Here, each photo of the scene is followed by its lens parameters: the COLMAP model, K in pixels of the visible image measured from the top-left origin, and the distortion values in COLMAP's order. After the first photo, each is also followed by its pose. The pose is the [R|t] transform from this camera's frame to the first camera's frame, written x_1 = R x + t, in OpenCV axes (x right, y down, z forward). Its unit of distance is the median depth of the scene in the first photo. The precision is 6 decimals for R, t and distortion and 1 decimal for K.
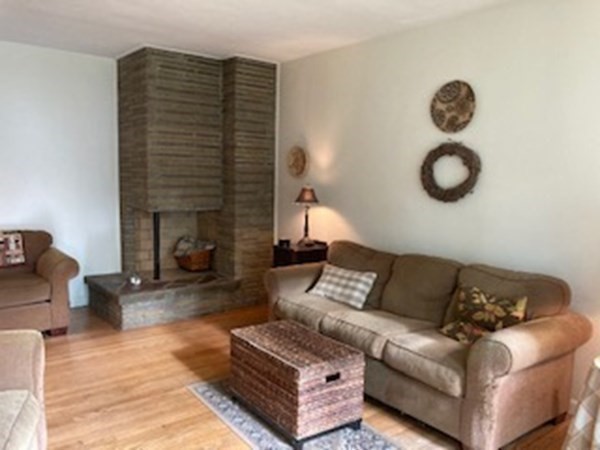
lens RADIAL K [[496.1, 0, 288.5], [0, 496.1, 226.9], [0, 0, 1]] dist [0.054123, -0.082666]
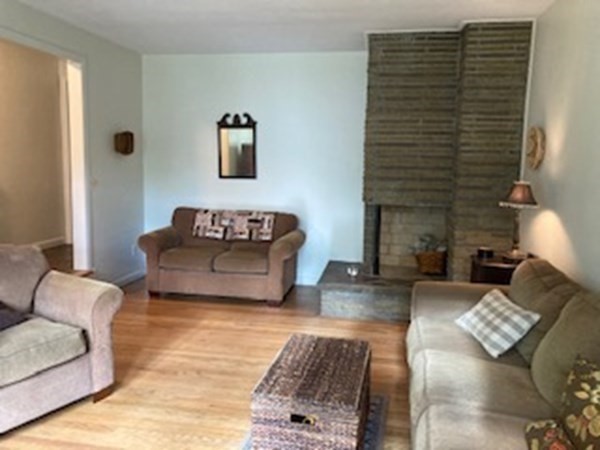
lens RADIAL K [[496.1, 0, 298.2], [0, 496.1, 223.1], [0, 0, 1]] dist [0.054123, -0.082666]
pose [[0.664084, 0.090730, -0.742132, 0.352958], [-0.085386, 0.995319, 0.045278, -0.025207], [0.742766, 0.033299, 0.668722, 0.244514]]
